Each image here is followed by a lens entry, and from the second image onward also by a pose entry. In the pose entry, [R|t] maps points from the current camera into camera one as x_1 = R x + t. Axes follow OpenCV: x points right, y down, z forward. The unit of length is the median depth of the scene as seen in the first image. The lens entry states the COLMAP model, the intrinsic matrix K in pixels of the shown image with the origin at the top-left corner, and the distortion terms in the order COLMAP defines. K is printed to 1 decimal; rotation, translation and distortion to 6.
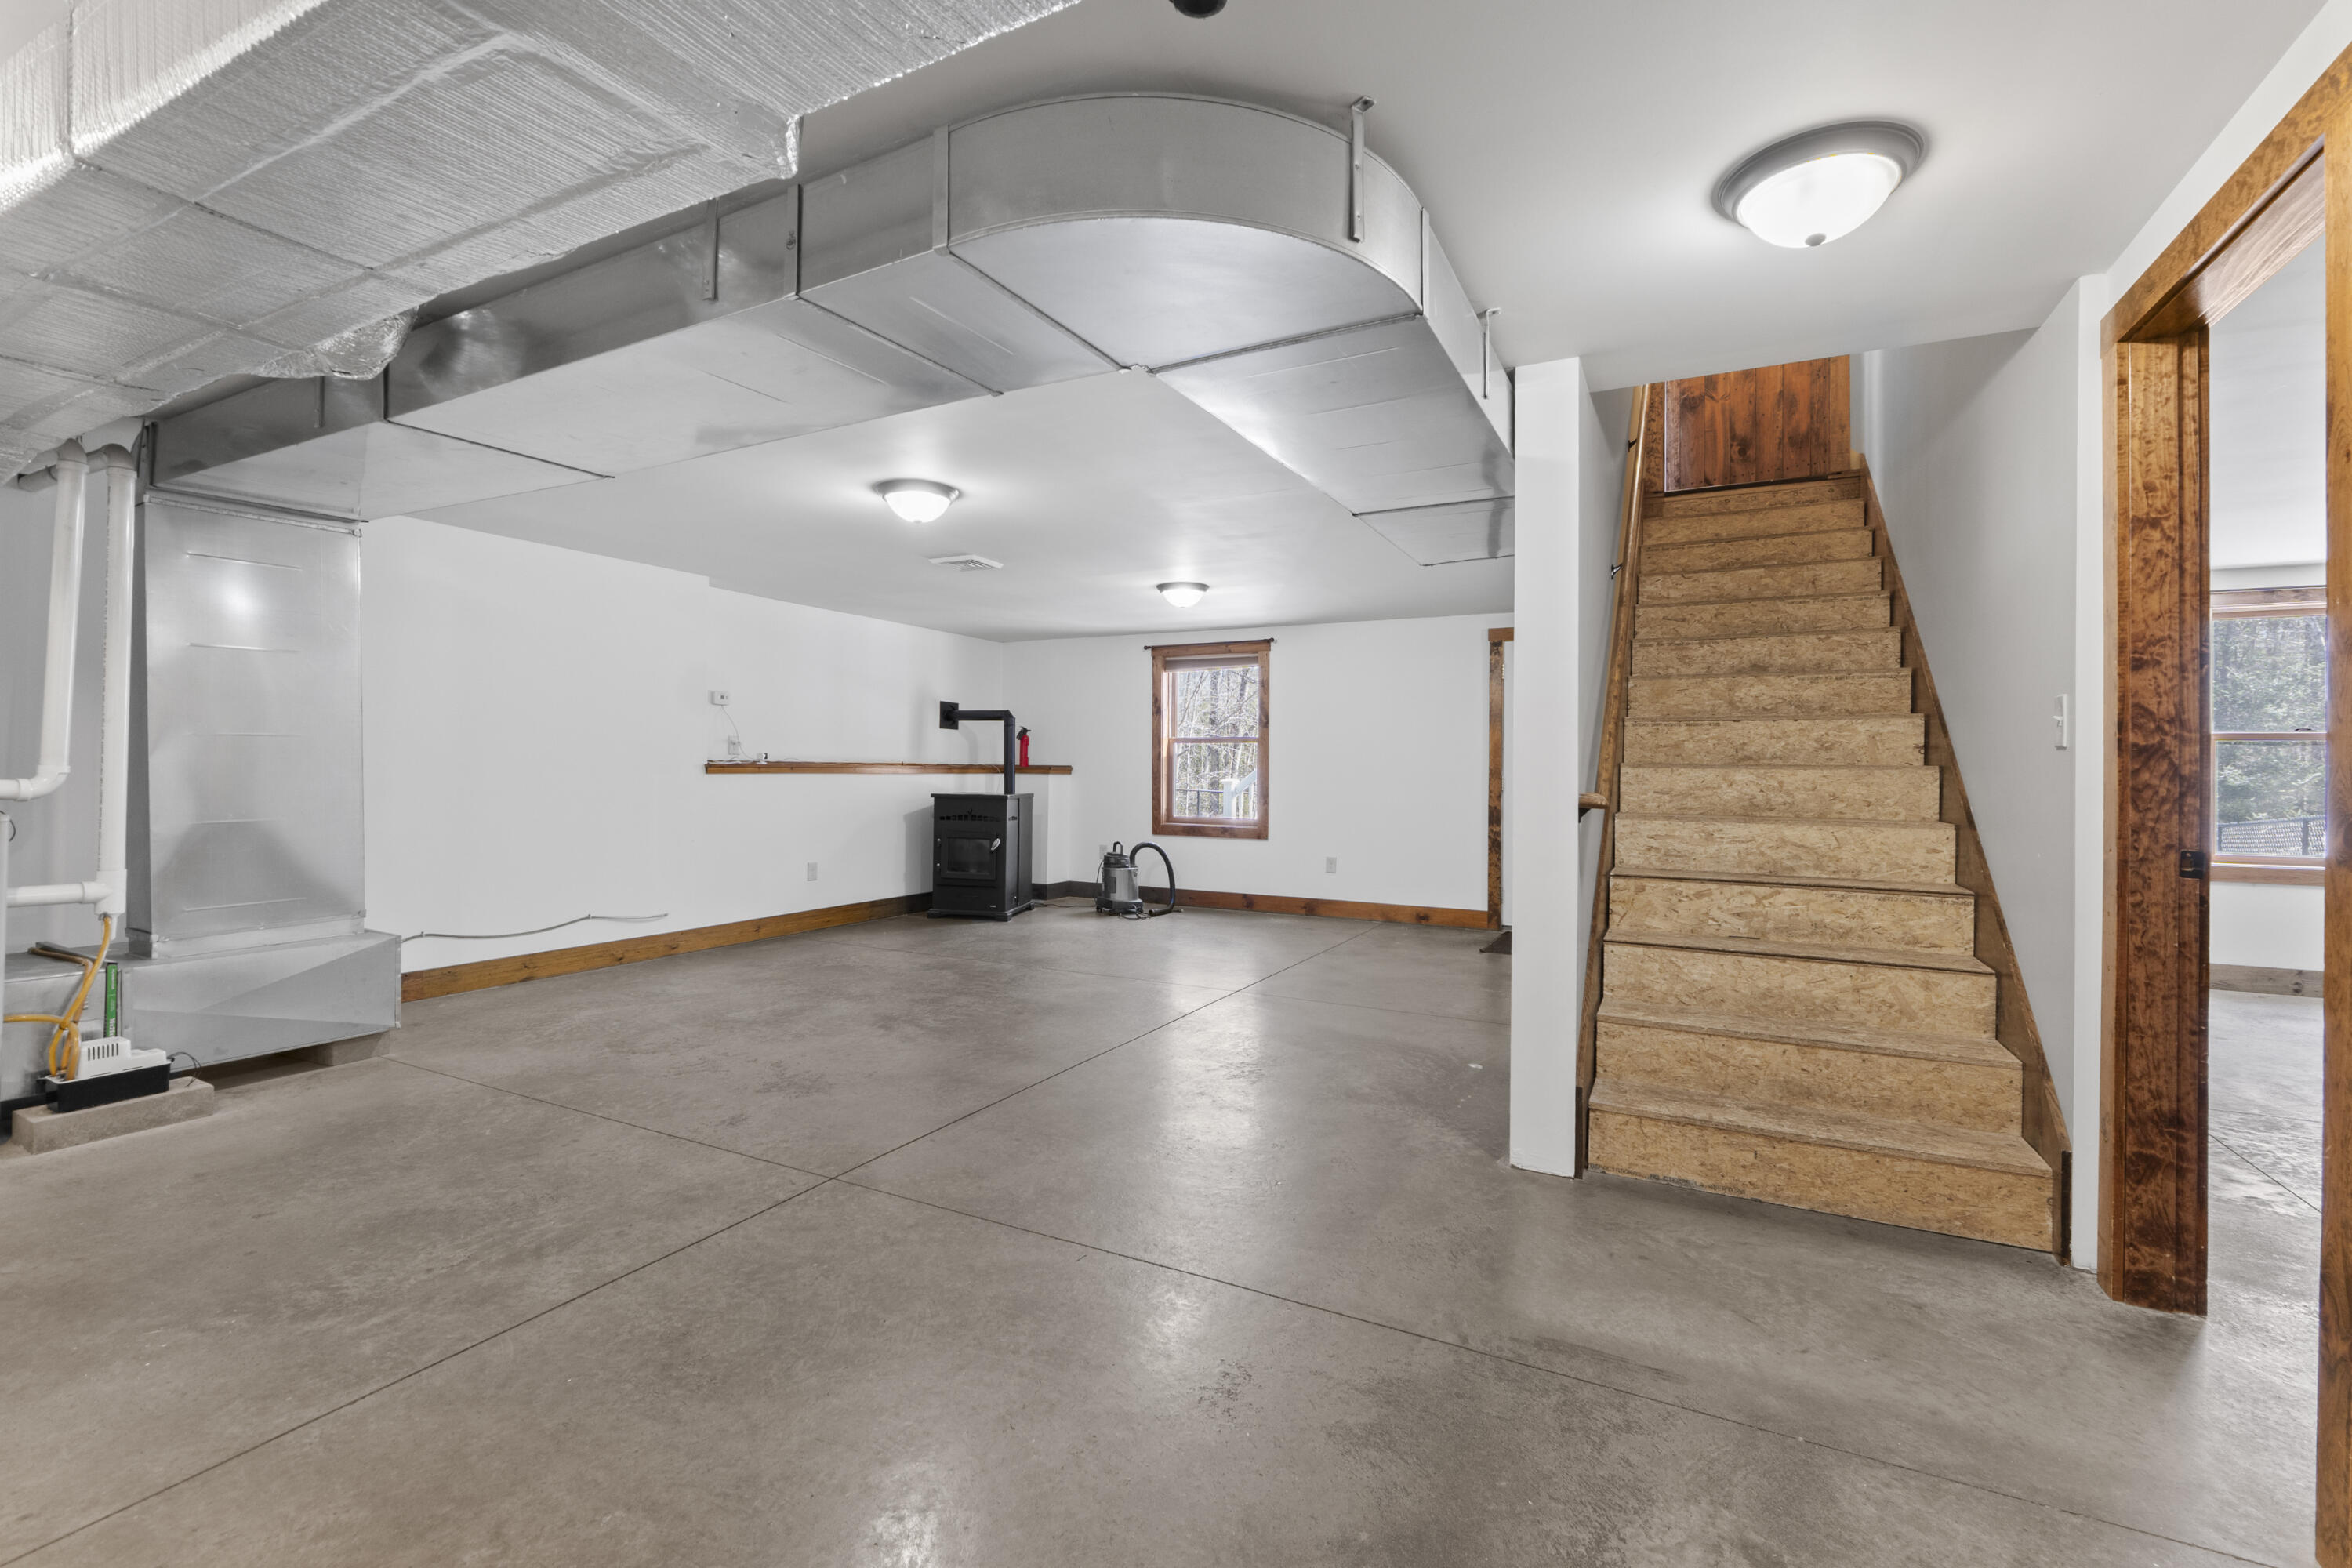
lens RADIAL K [[1046.6, 0, 1173.5], [0, 1046.6, 763.4], [0, 0, 1]] dist [-0.004857, 0.000784]
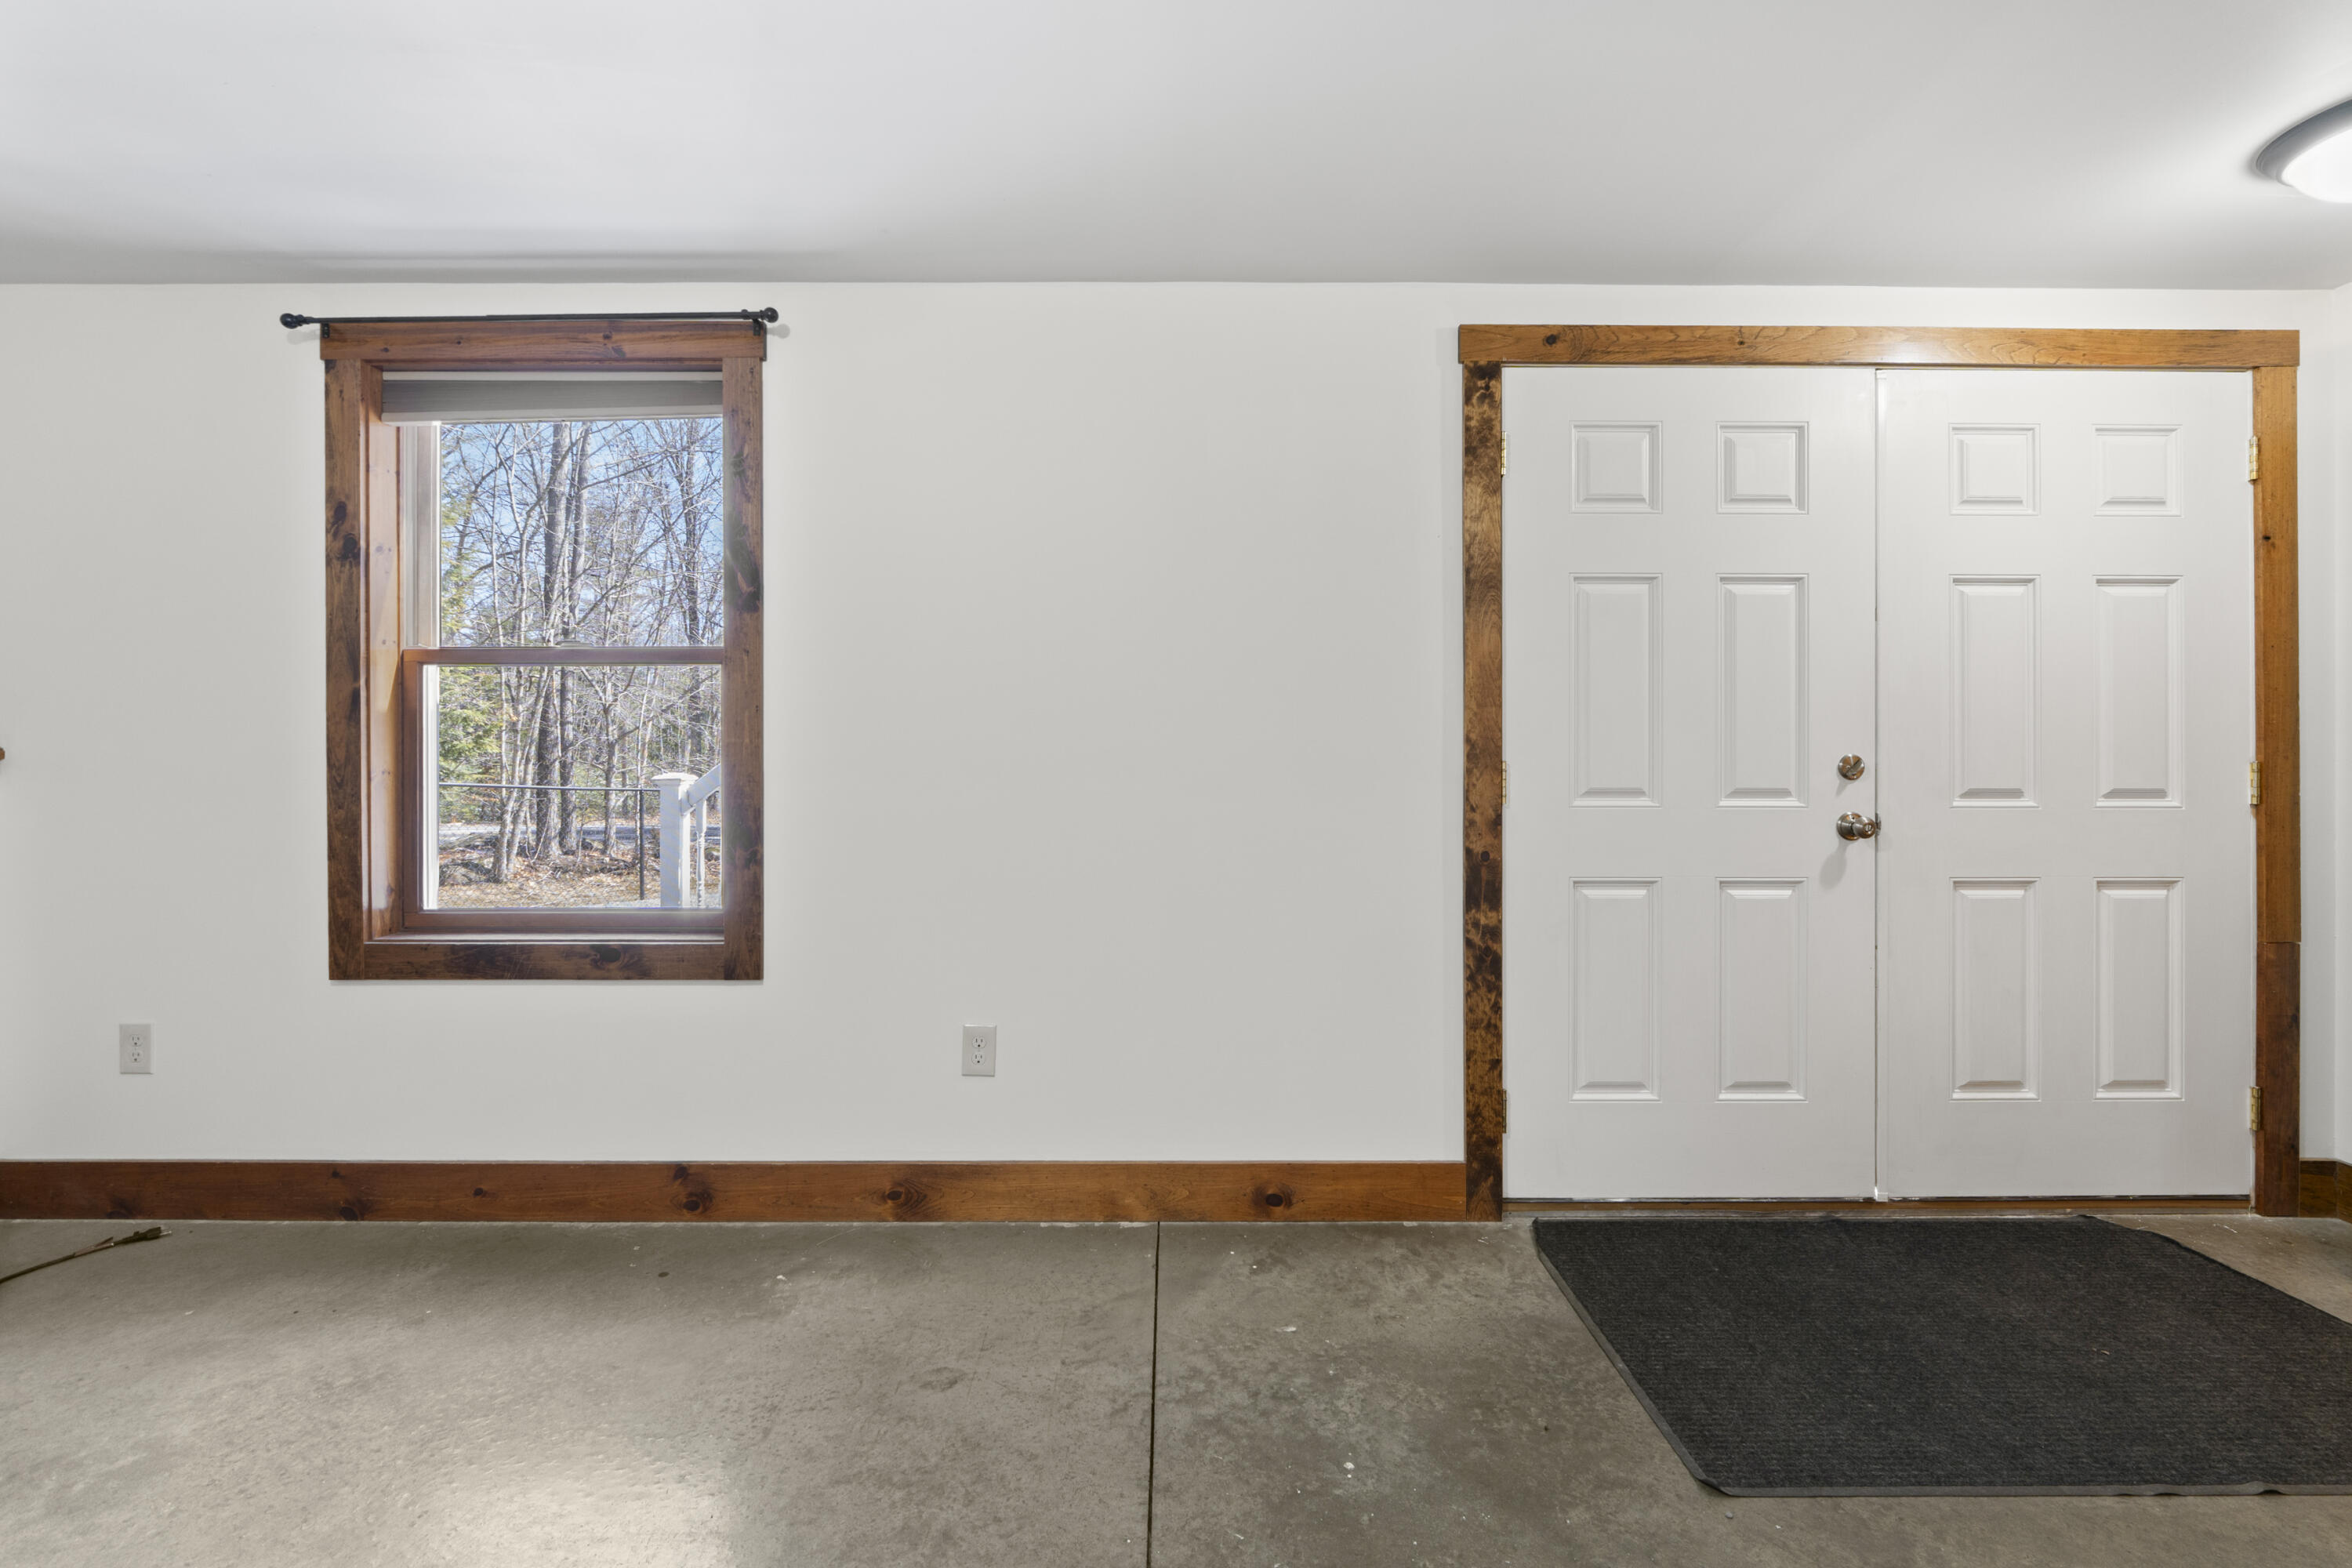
lens RADIAL K [[1046.6, 0, 1184.6], [0, 1046.6, 783.6], [0, 0, 1]] dist [-0.004857, 0.000784]
pose [[0.883014, -0.012049, 0.469193, 0.055464], [0.003979, 0.999827, 0.018187, 0.010561], [-0.469331, -0.014193, 0.882908, 0.660389]]
